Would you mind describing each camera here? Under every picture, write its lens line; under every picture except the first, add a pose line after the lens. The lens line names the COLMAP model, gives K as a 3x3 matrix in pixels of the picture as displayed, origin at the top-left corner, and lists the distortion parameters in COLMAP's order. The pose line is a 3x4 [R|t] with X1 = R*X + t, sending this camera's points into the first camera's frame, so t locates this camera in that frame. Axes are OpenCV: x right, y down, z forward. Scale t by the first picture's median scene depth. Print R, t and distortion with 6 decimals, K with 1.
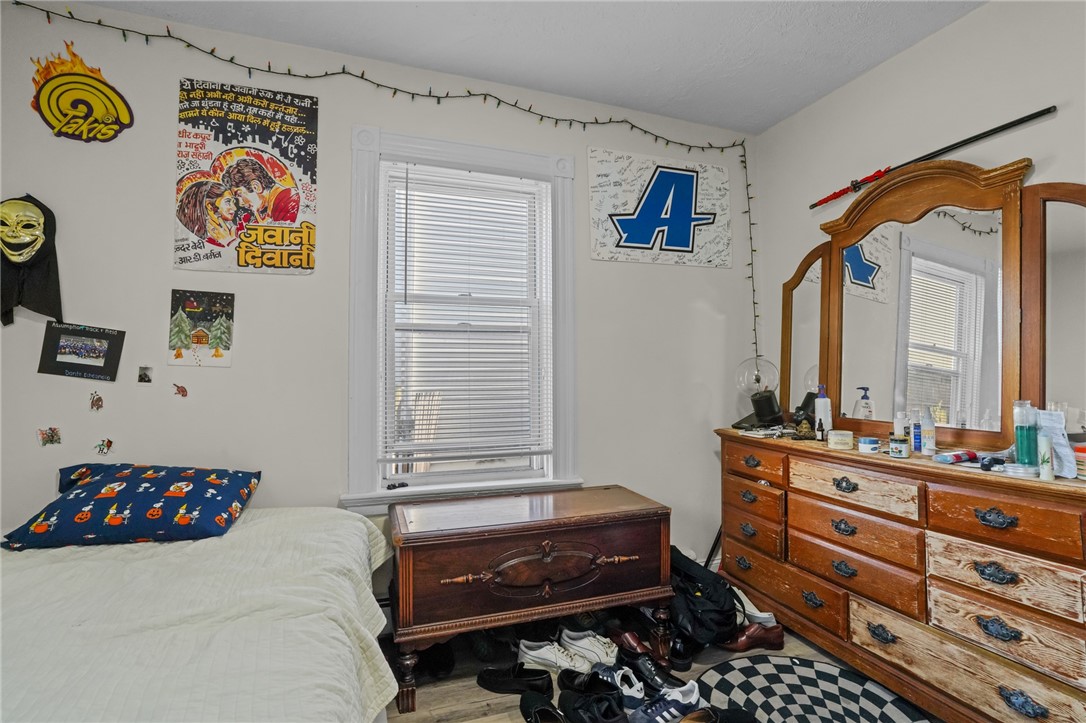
lens RADIAL K [[485.4, 0, 543.0], [0, 485.4, 361.5], [0, 0, 1]] dist [-0.062575, 0.022086]
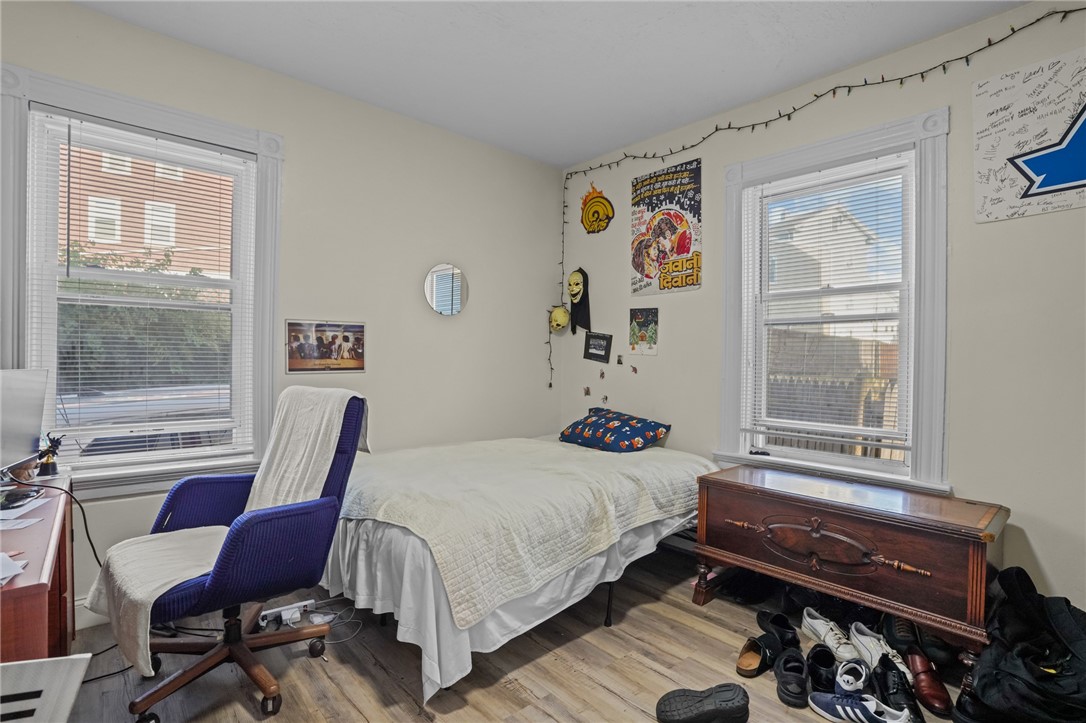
lens RADIAL K [[485.4, 0, 543.0], [0, 485.4, 361.5], [0, 0, 1]] dist [-0.062575, 0.022086]
pose [[0.407325, 0.012567, -0.913197, 0.632621], [0.007559, 0.999825, 0.017131, 0.001466], [0.913252, -0.013880, 0.407158, 0.015792]]
